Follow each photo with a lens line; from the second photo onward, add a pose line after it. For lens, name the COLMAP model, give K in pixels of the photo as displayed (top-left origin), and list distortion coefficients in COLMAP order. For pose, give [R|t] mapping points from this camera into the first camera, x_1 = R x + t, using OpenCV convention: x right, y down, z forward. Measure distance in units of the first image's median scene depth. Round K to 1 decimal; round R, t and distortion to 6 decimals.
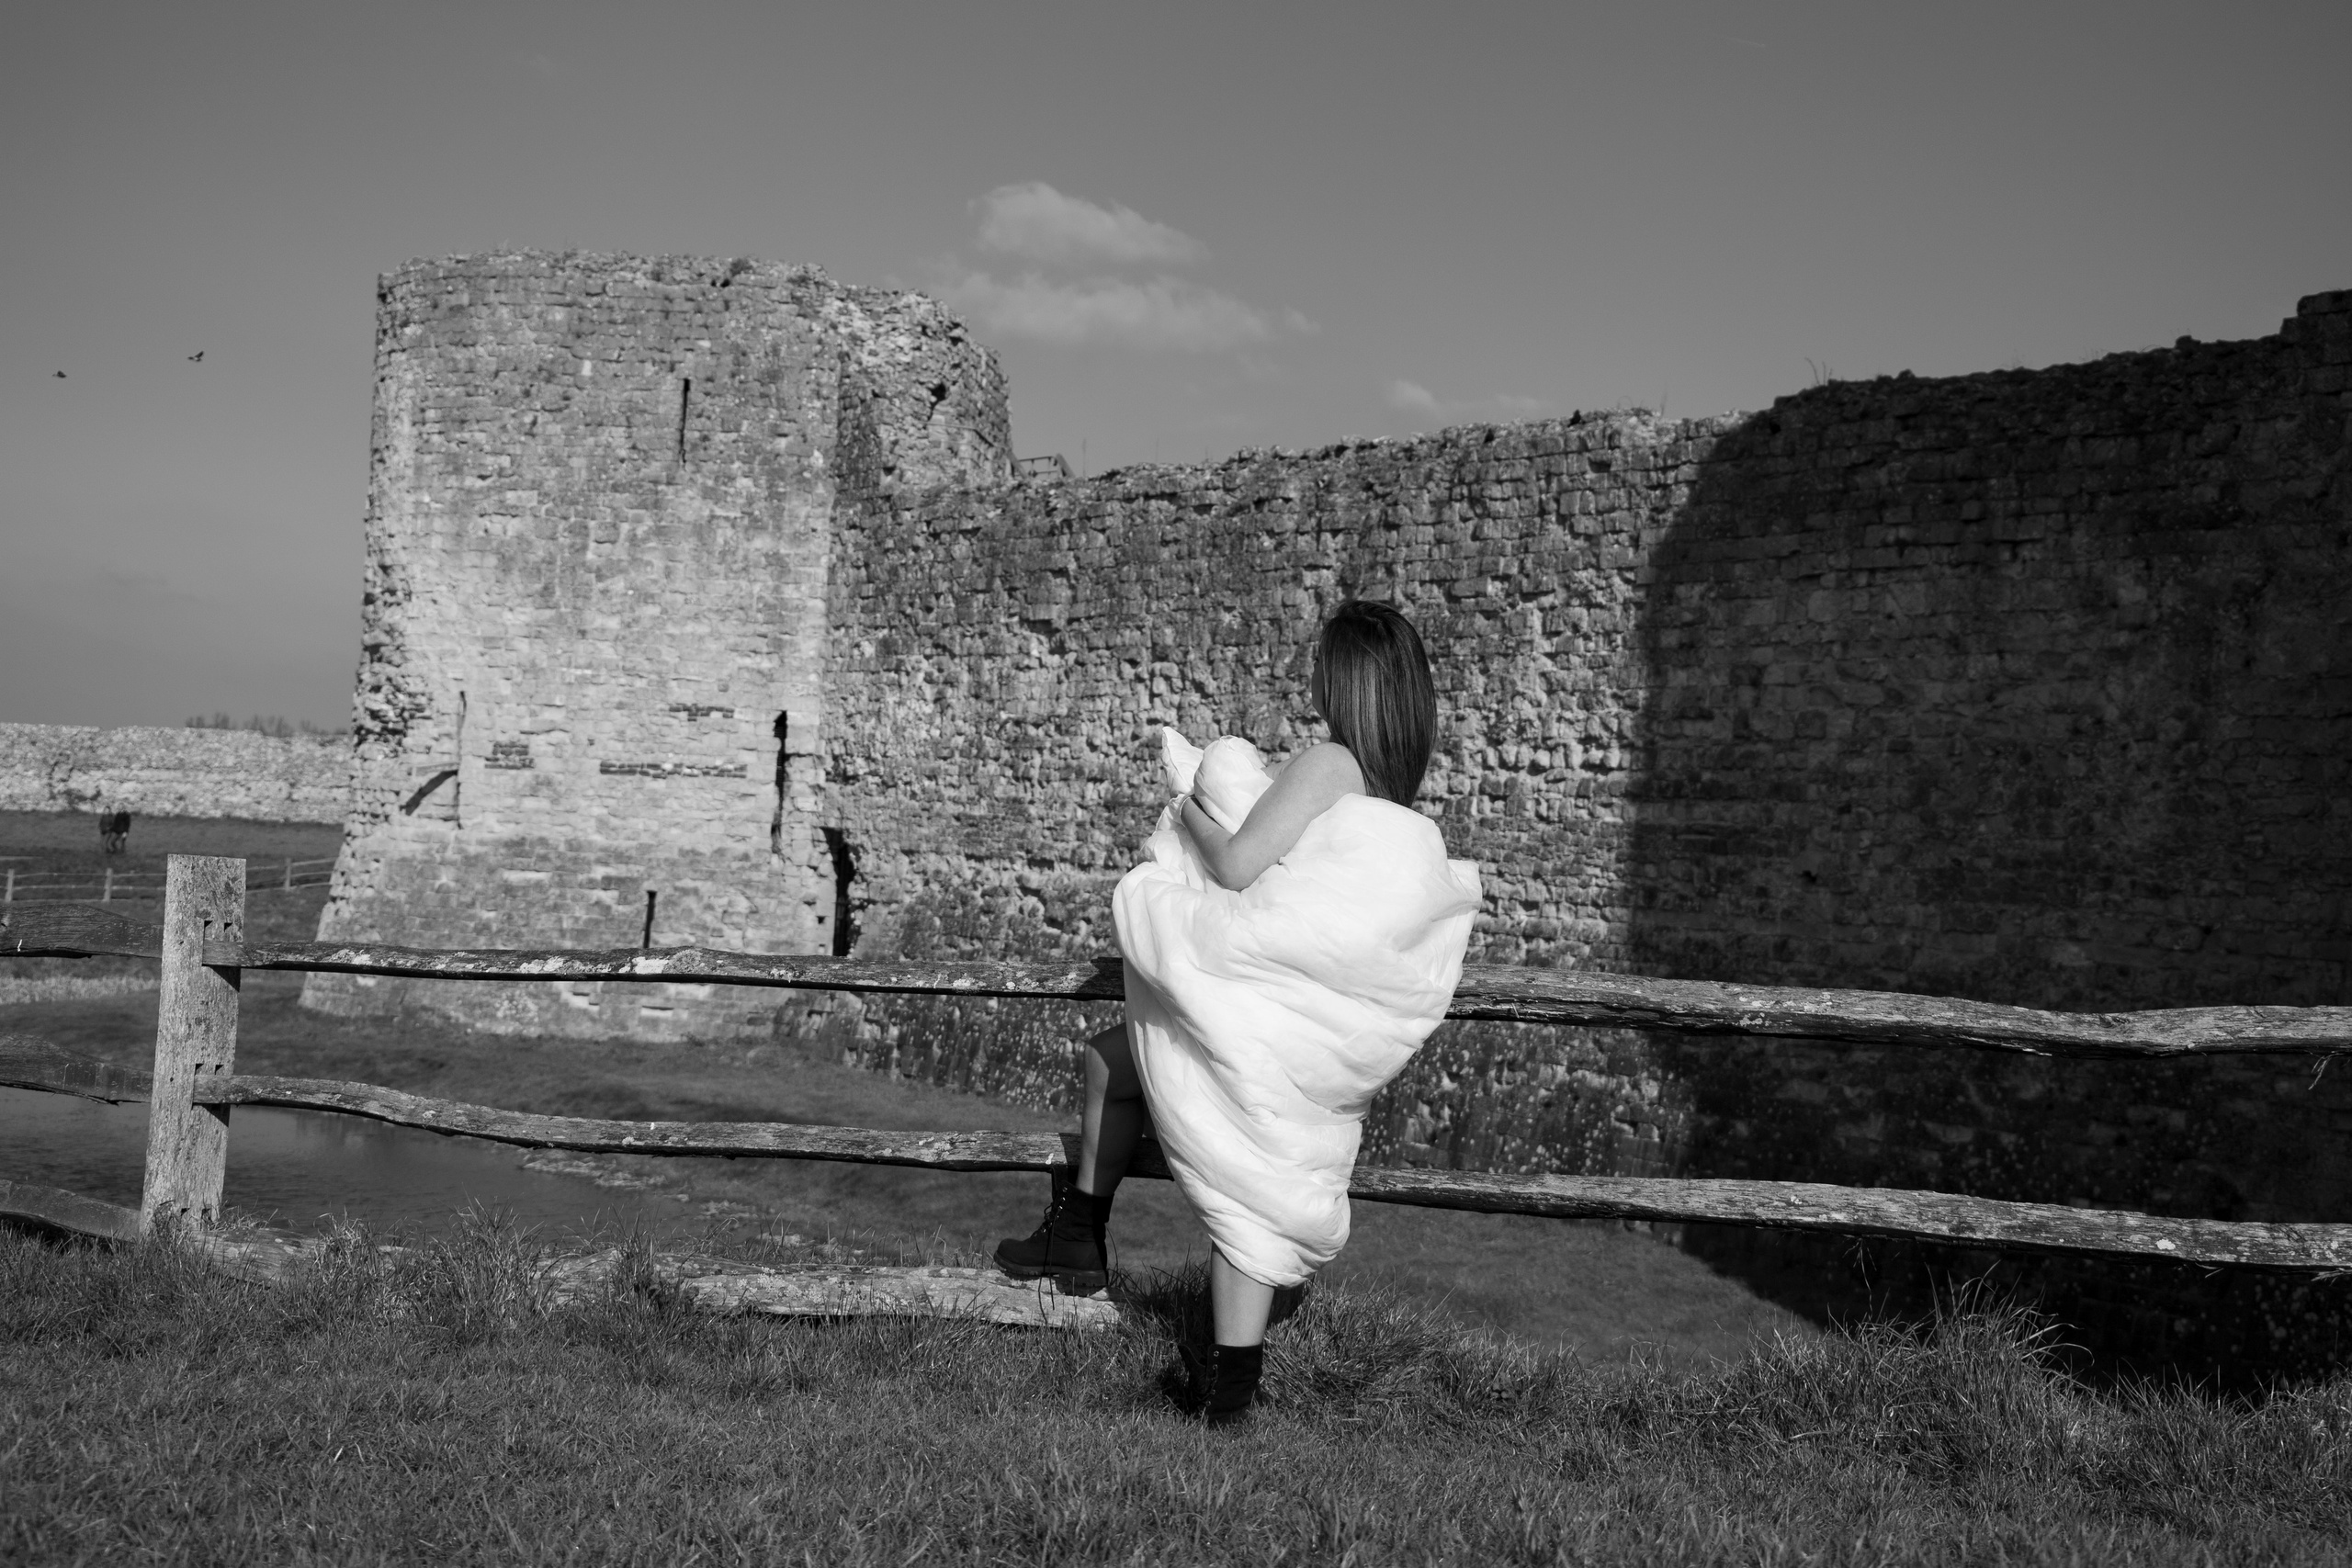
lens RADIAL K [[3432.8, 0, 1176.0], [0, 3432.8, 784.0], [0, 0, 1]] dist [0.094597, 0.164708]
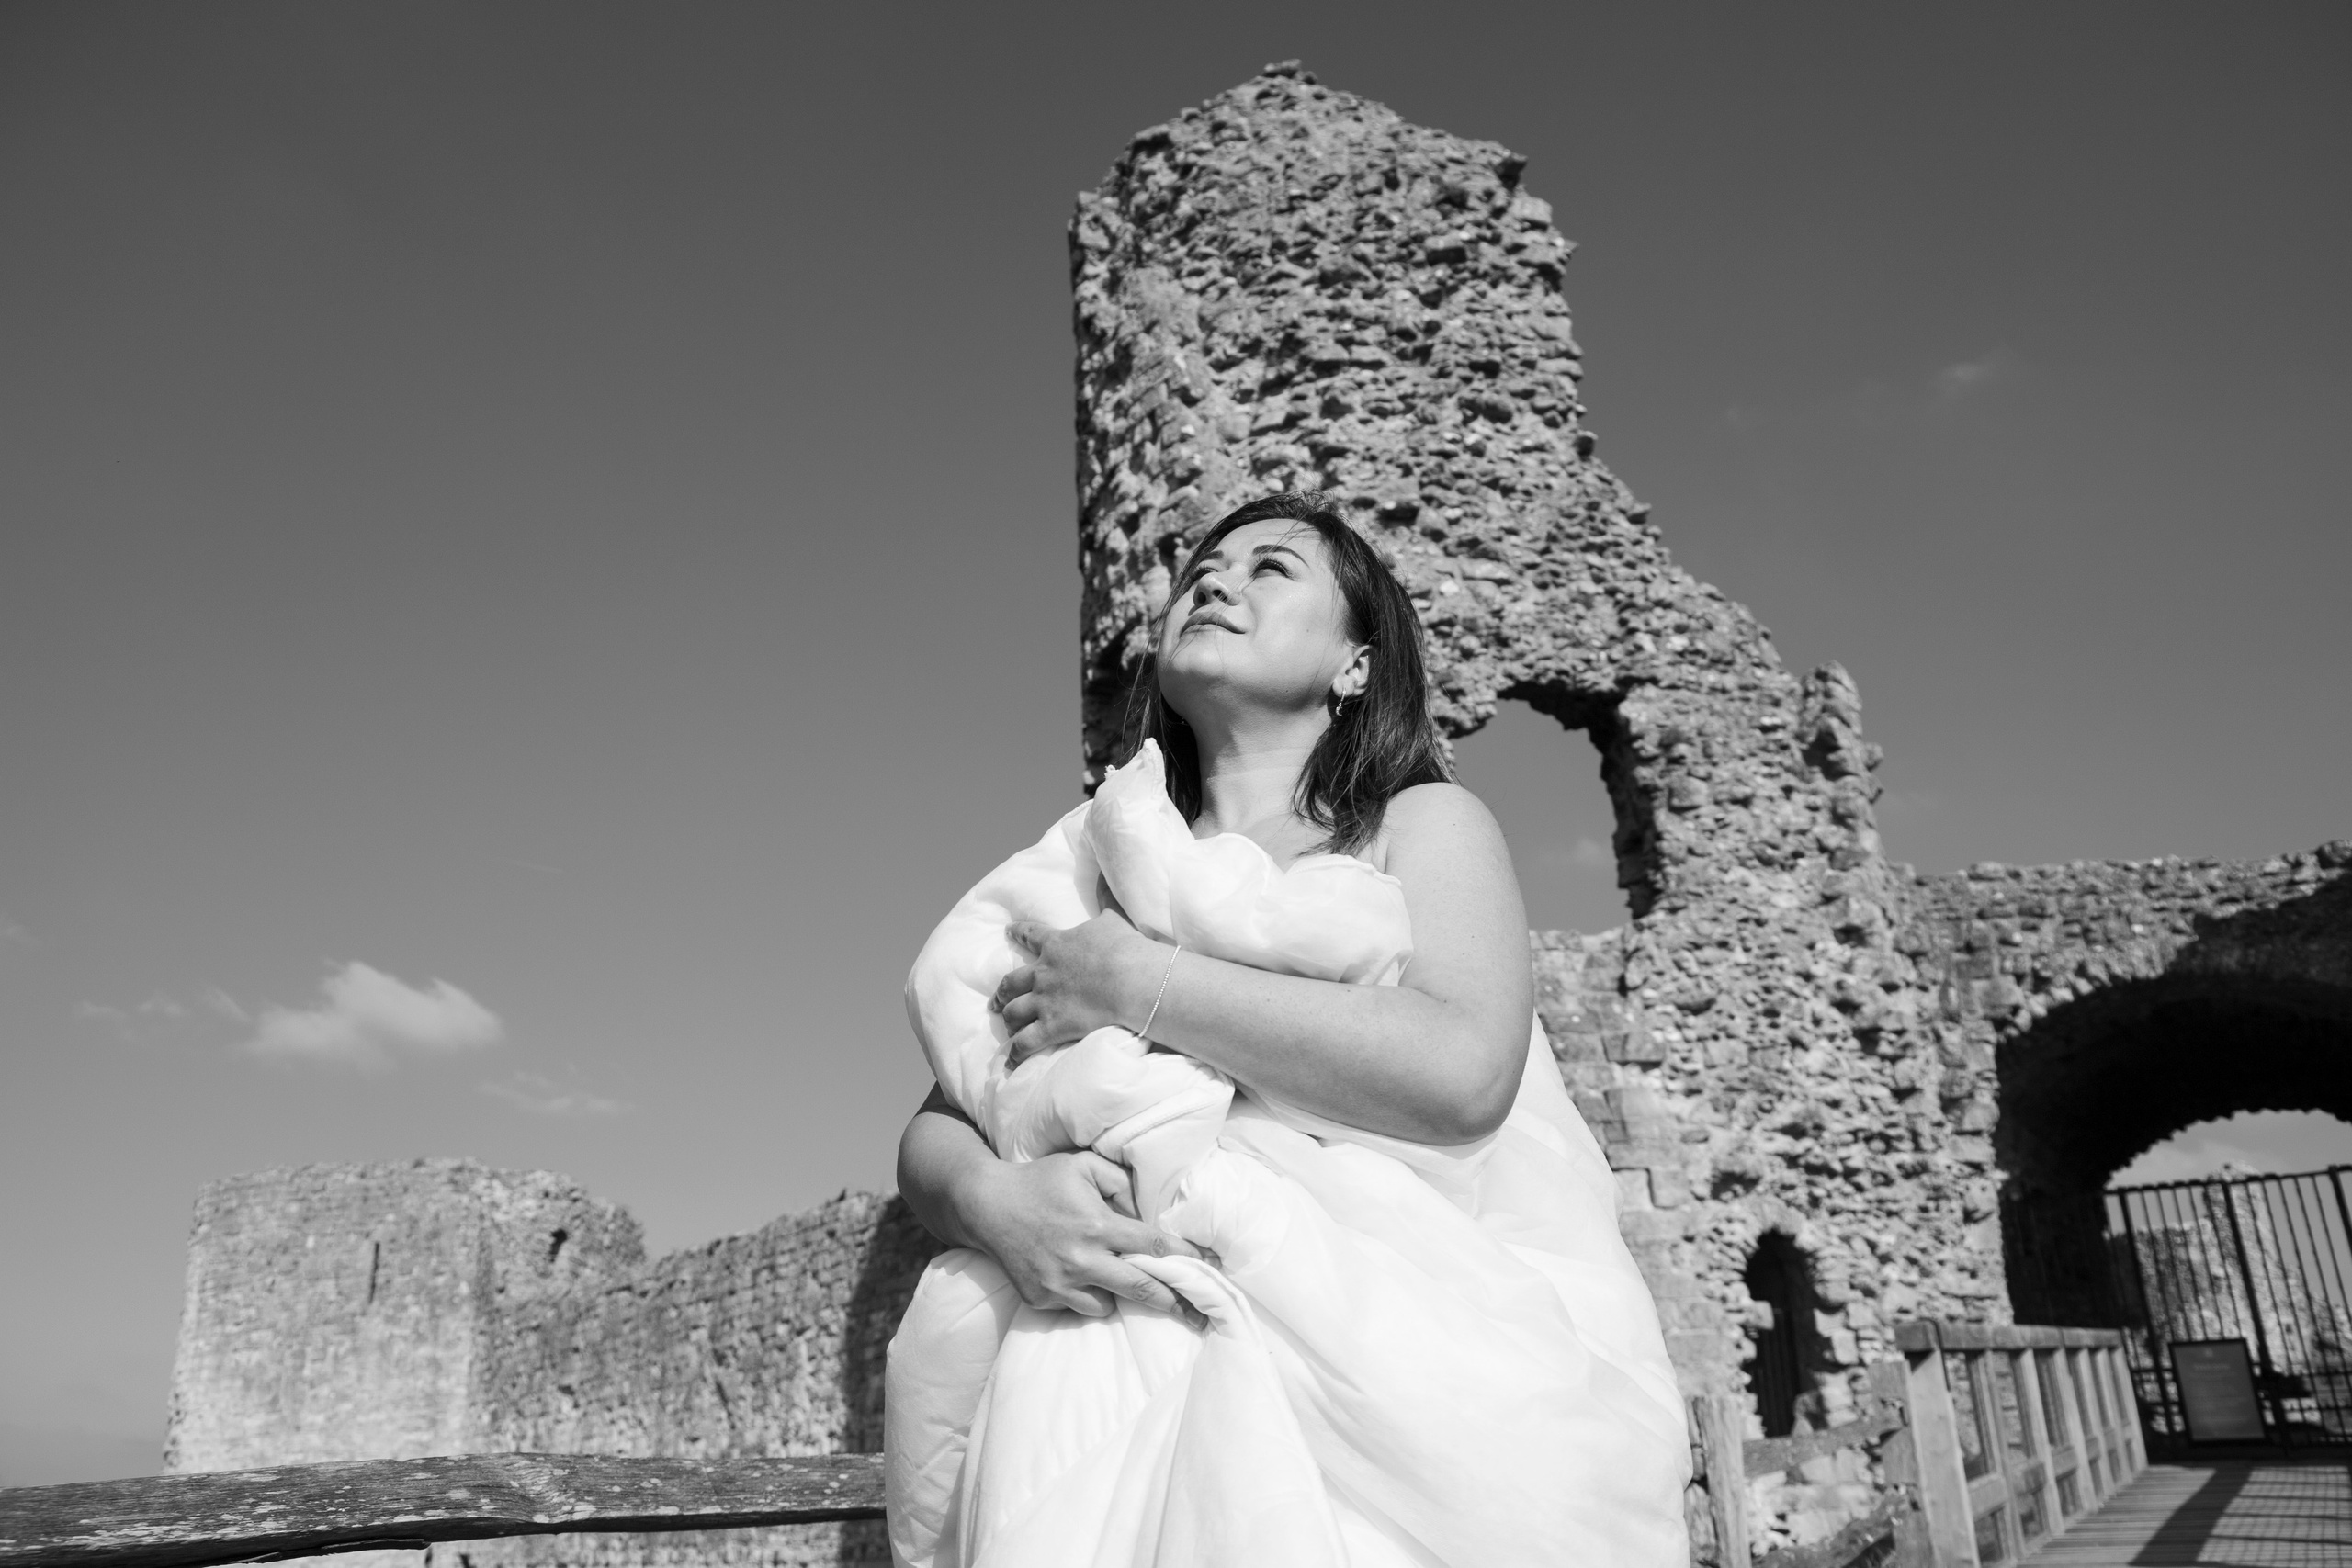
lens RADIAL K [[2017.4, 0, 1179.8], [0, 2017.4, 731.5], [0, 0, 1]] dist [-0.083783, 0.126219]
pose [[0.992566, -0.078713, 0.092830, 0.168433], [0.106178, 0.932827, -0.344326, 0.012171], [-0.059491, 0.351623, 0.934249, 0.112781]]
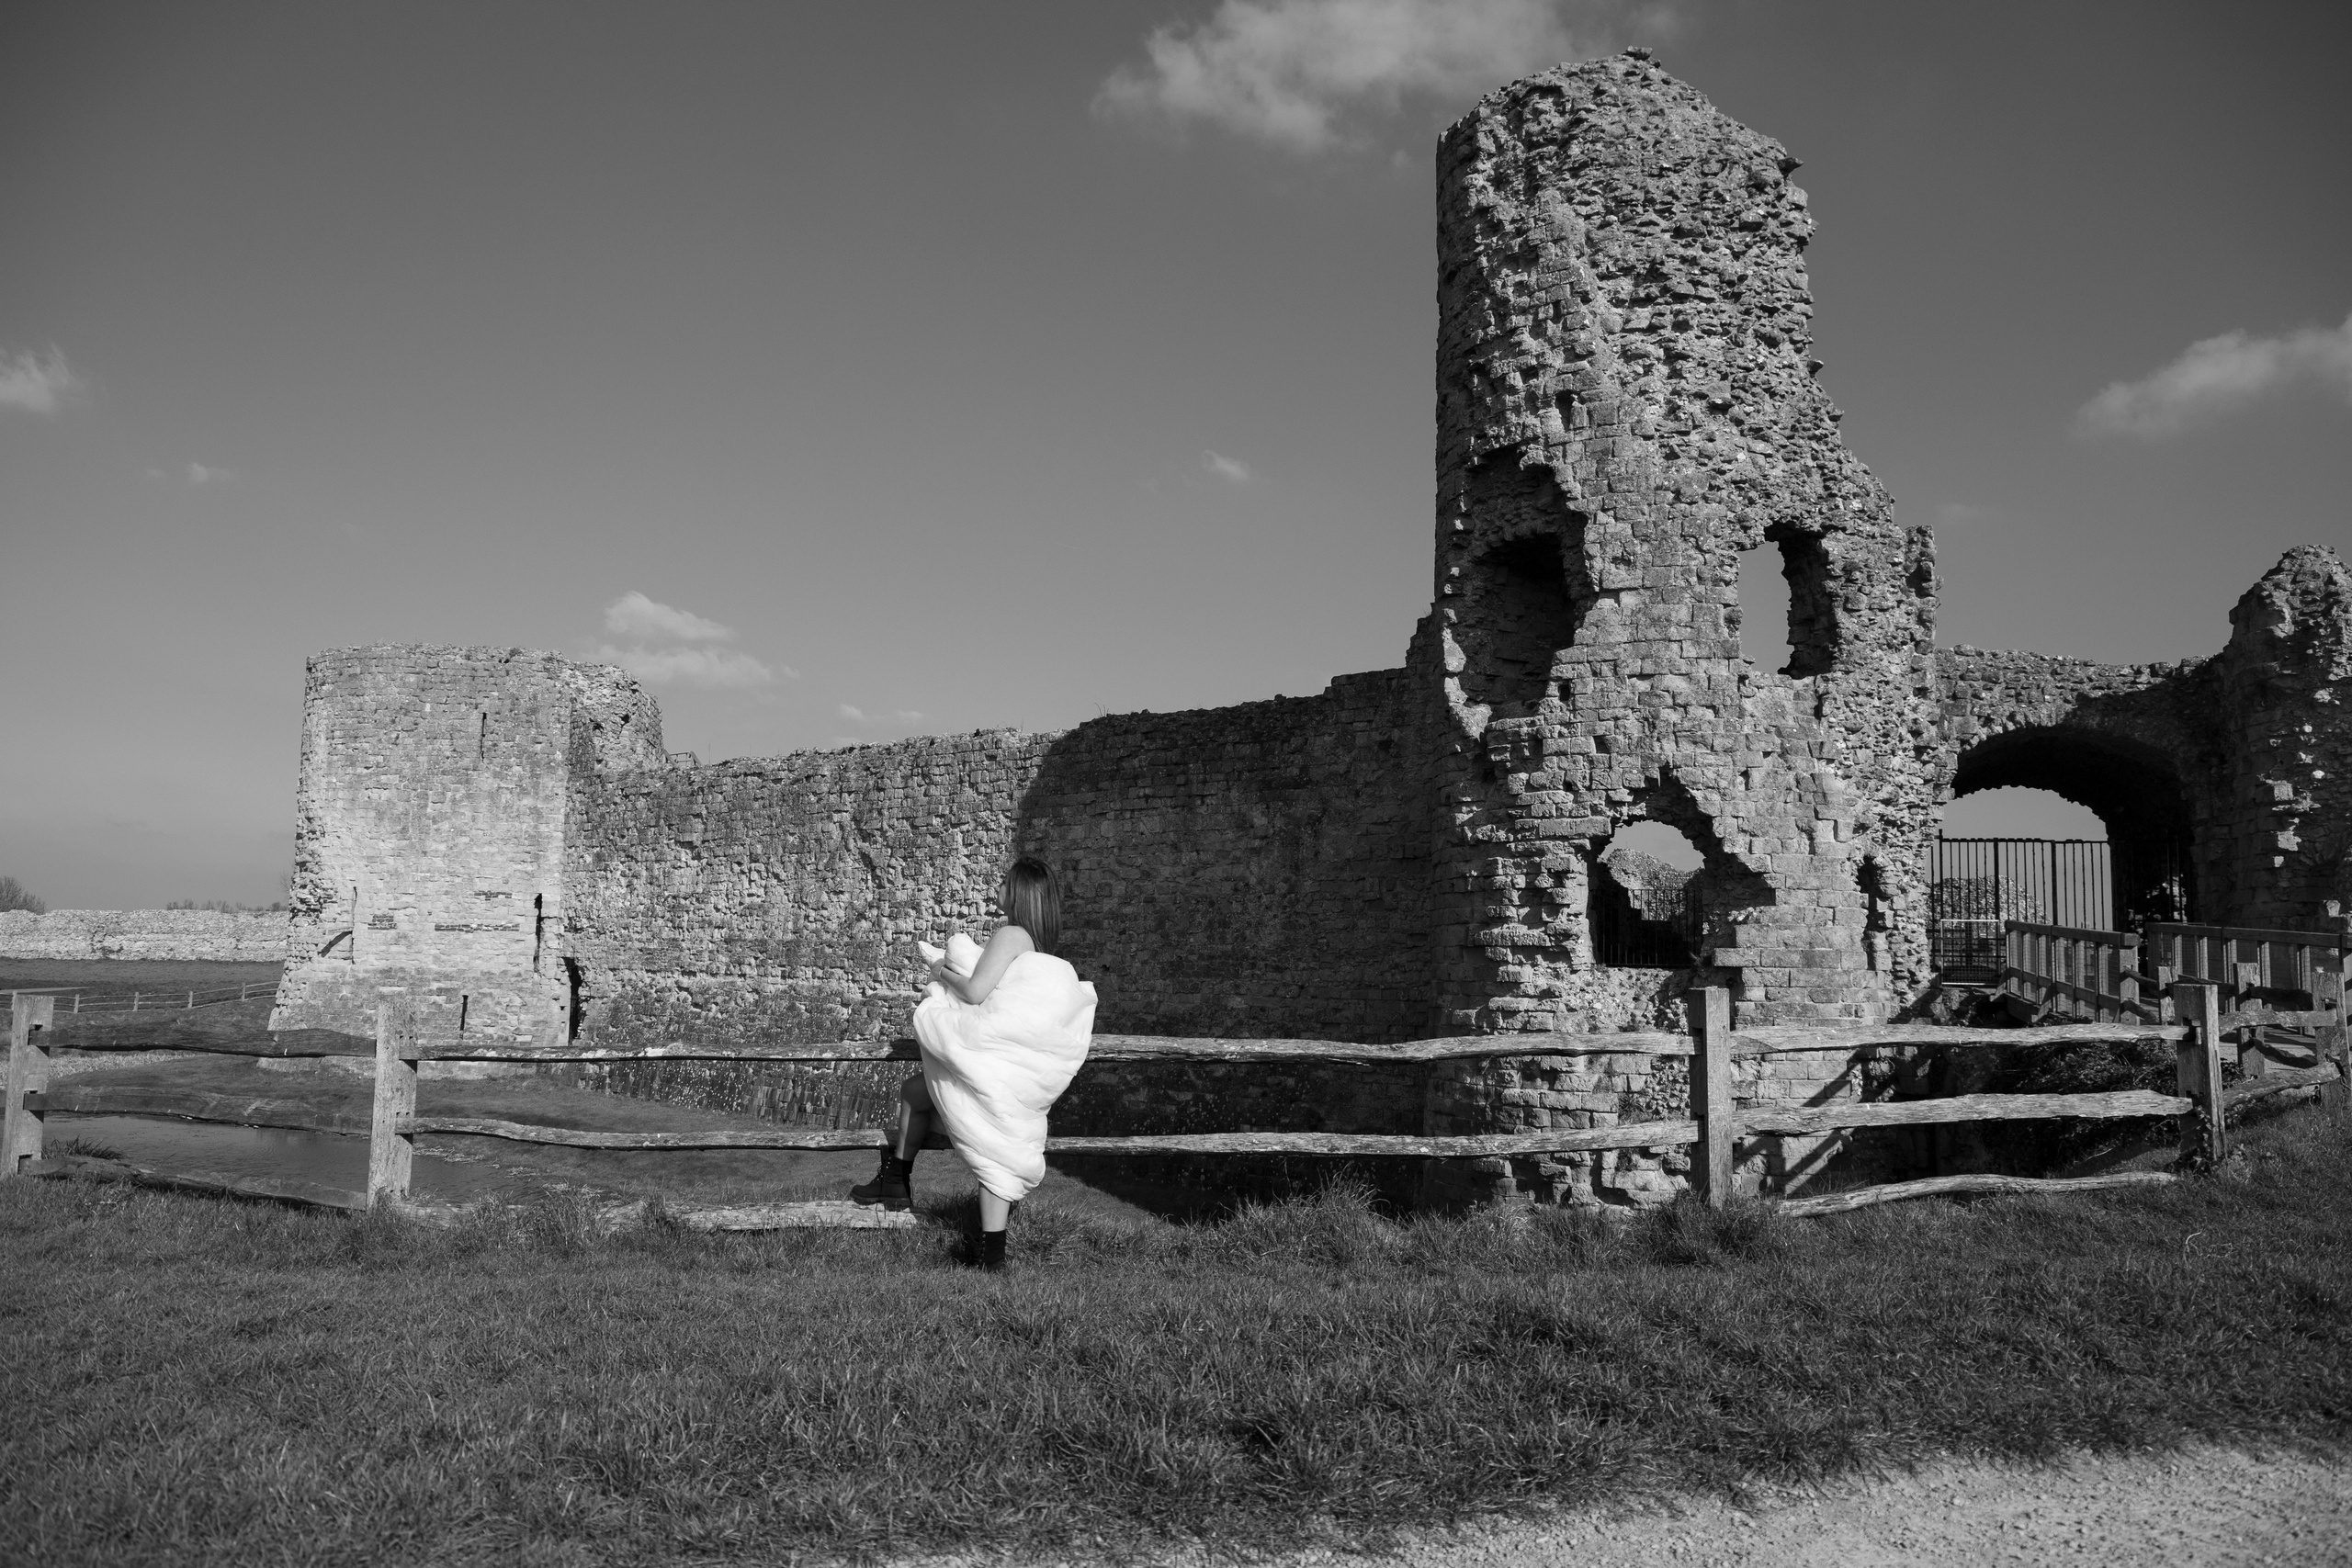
lens RADIAL K [[1811.8, 0, 1209.4], [0, 1811.8, 775.6], [0, 0, 1]] dist [-0.114159, 0.098371]
pose [[0.966913, -0.010894, 0.254875, -0.014004], [0.030948, 0.996718, -0.074806, -0.002205], [-0.253224, 0.080219, 0.964076, -0.007190]]
